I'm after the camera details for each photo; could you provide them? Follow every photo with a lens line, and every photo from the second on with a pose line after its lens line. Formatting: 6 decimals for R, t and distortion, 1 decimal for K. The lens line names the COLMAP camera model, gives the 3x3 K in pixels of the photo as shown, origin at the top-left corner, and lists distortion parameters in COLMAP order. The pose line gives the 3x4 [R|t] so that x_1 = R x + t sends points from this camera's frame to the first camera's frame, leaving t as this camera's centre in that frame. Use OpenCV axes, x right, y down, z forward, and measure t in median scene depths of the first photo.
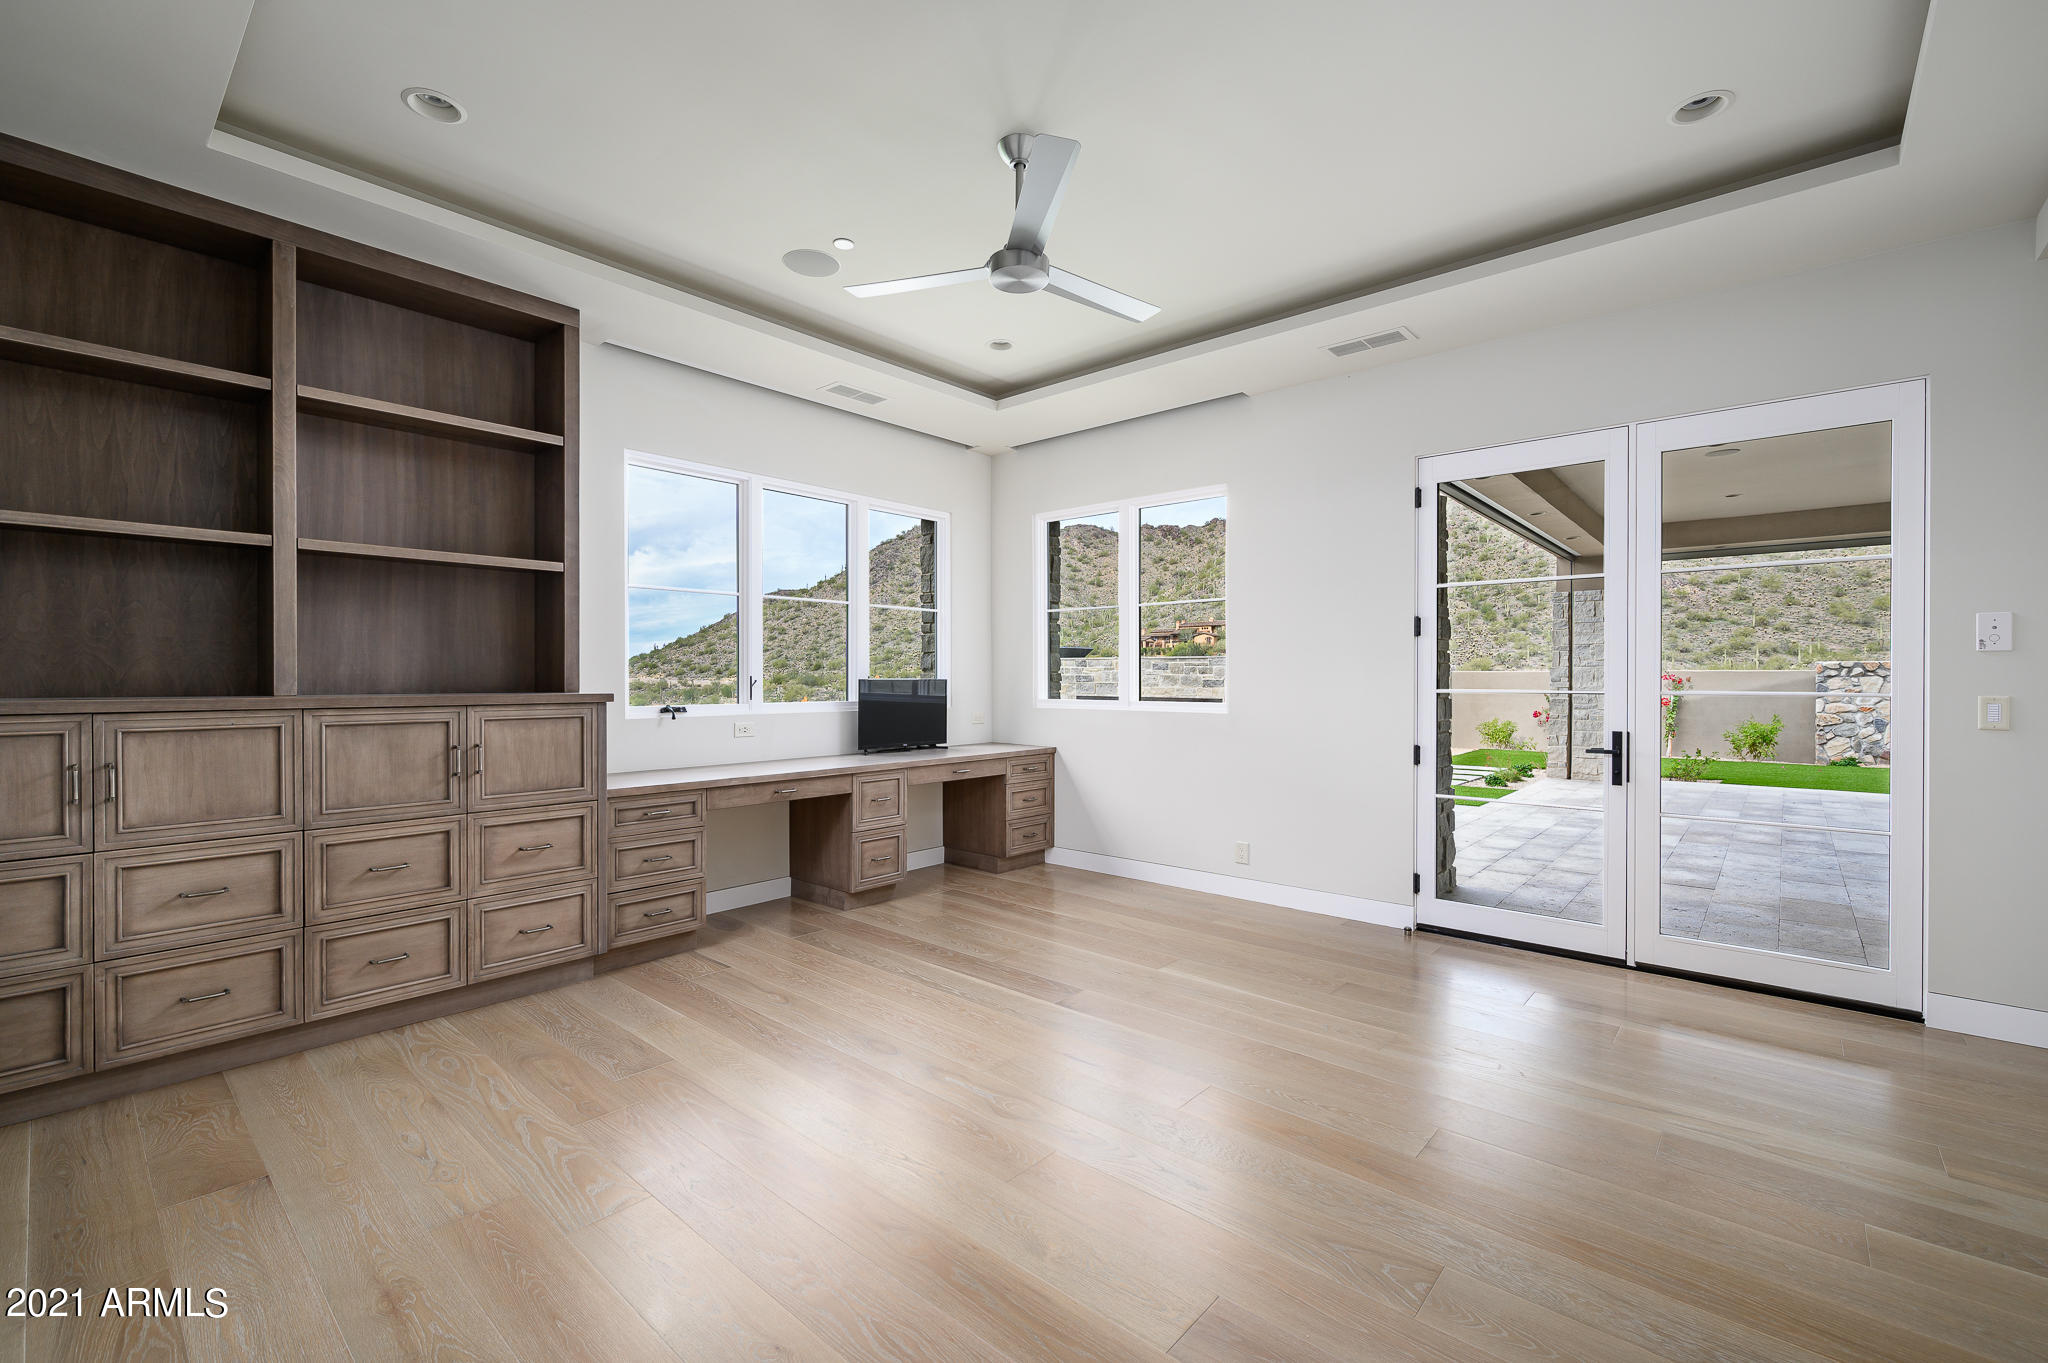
lens RADIAL K [[865.3, 0, 1021.2], [0, 865.3, 681.2], [0, 0, 1]] dist [0.001004, 0.000072]
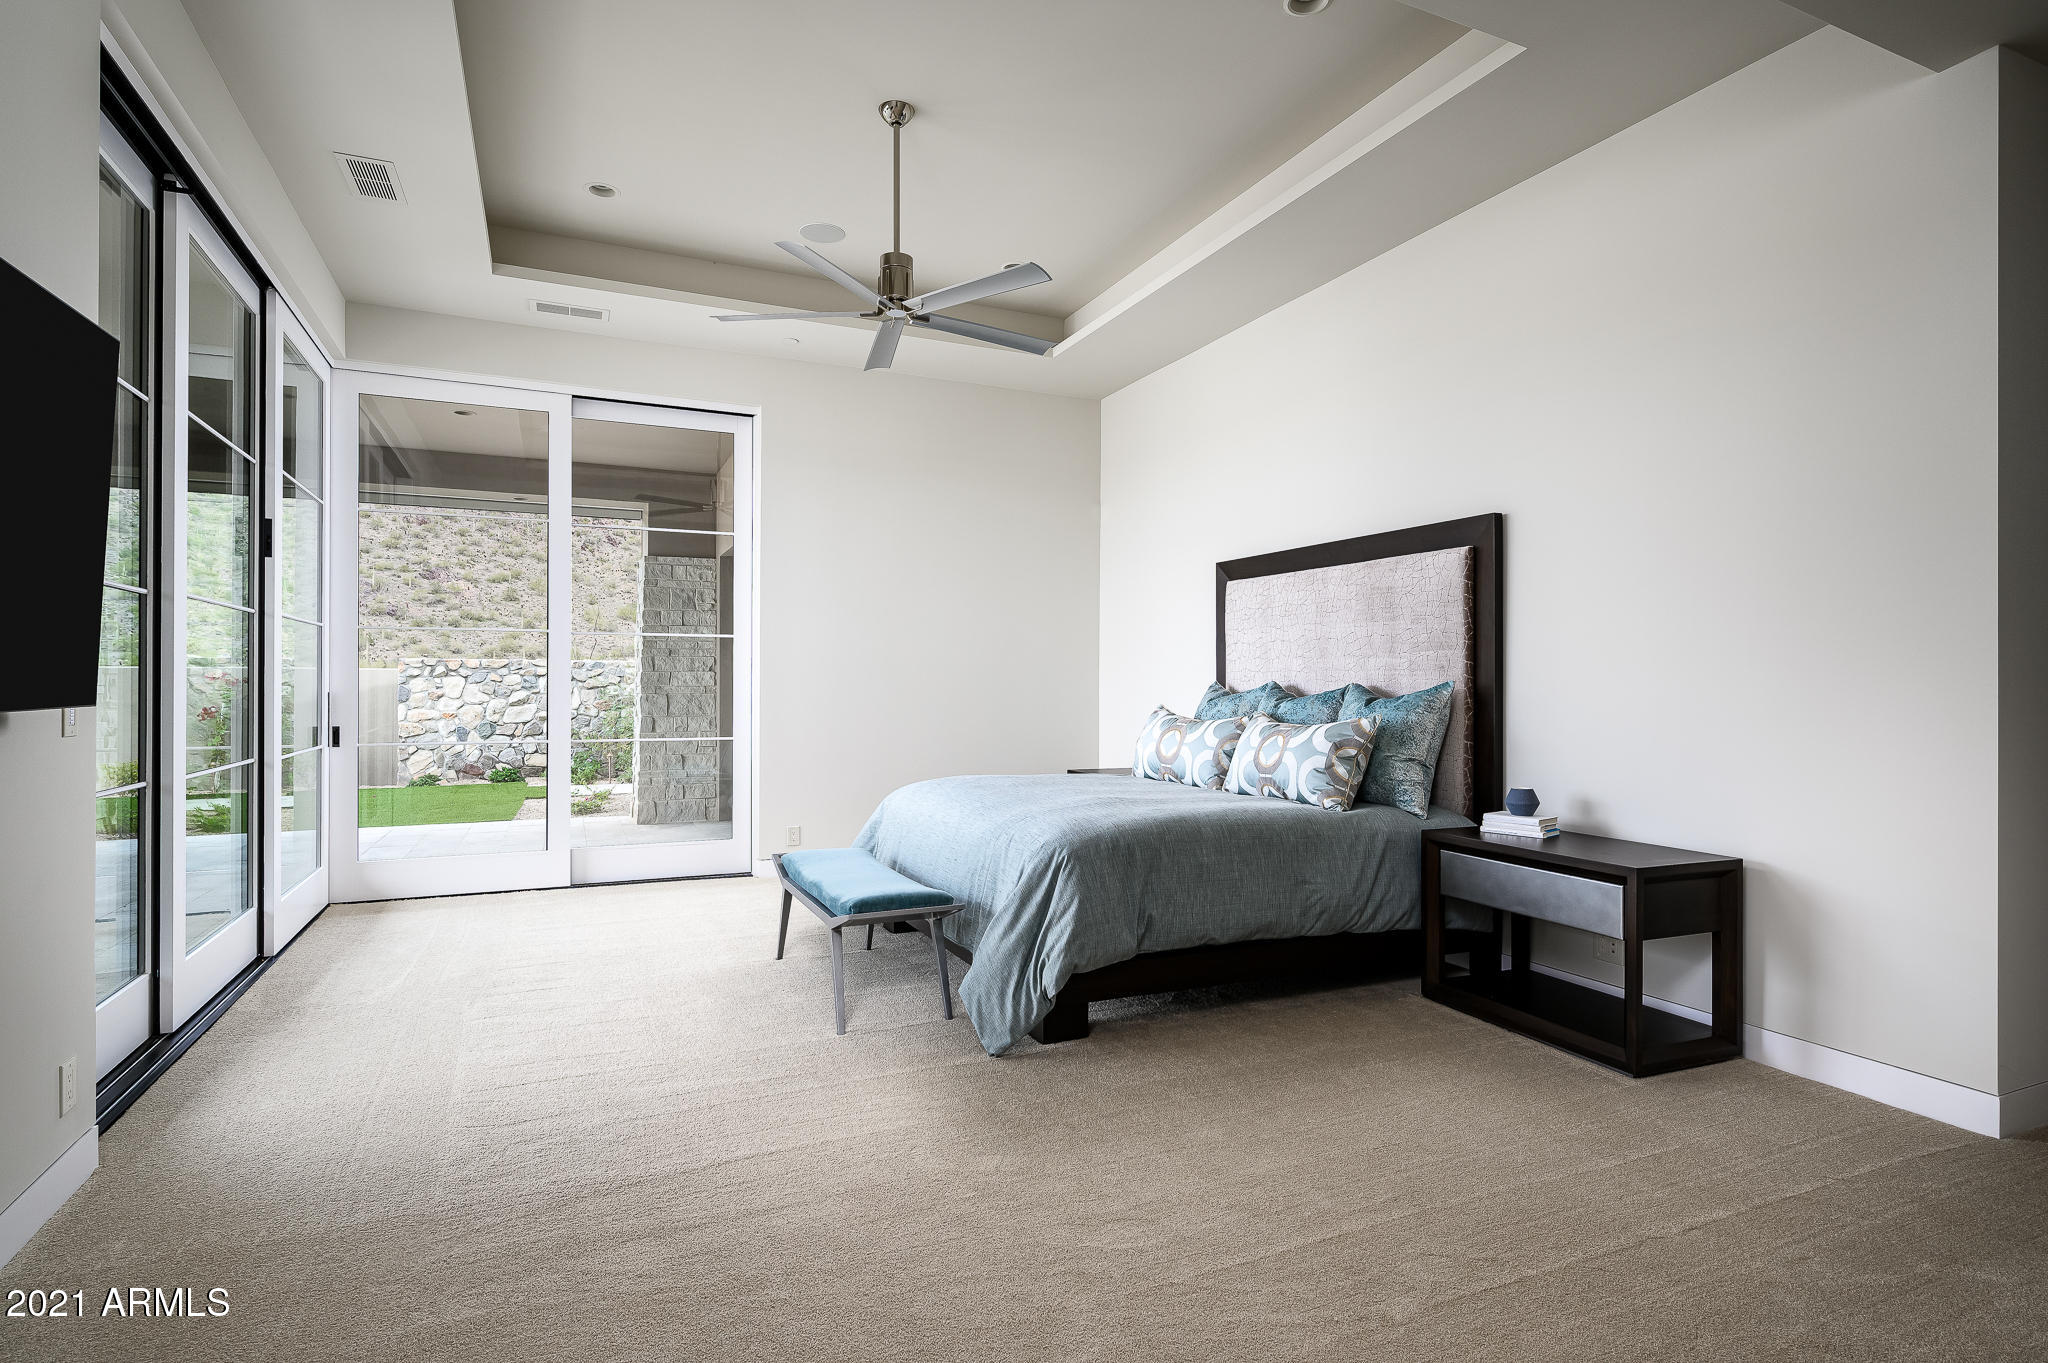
lens RADIAL K [[1042.0, 0, 1023.8], [0, 1042.0, 679.4], [0, 0, 1]] dist [0.000160, 0.000015]
pose [[0.409721, 0.001114, 0.912210, 0.276993], [0.004236, 0.999986, -0.003124, 0.002803], [-0.912201, 0.005144, 0.409710, 0.074470]]
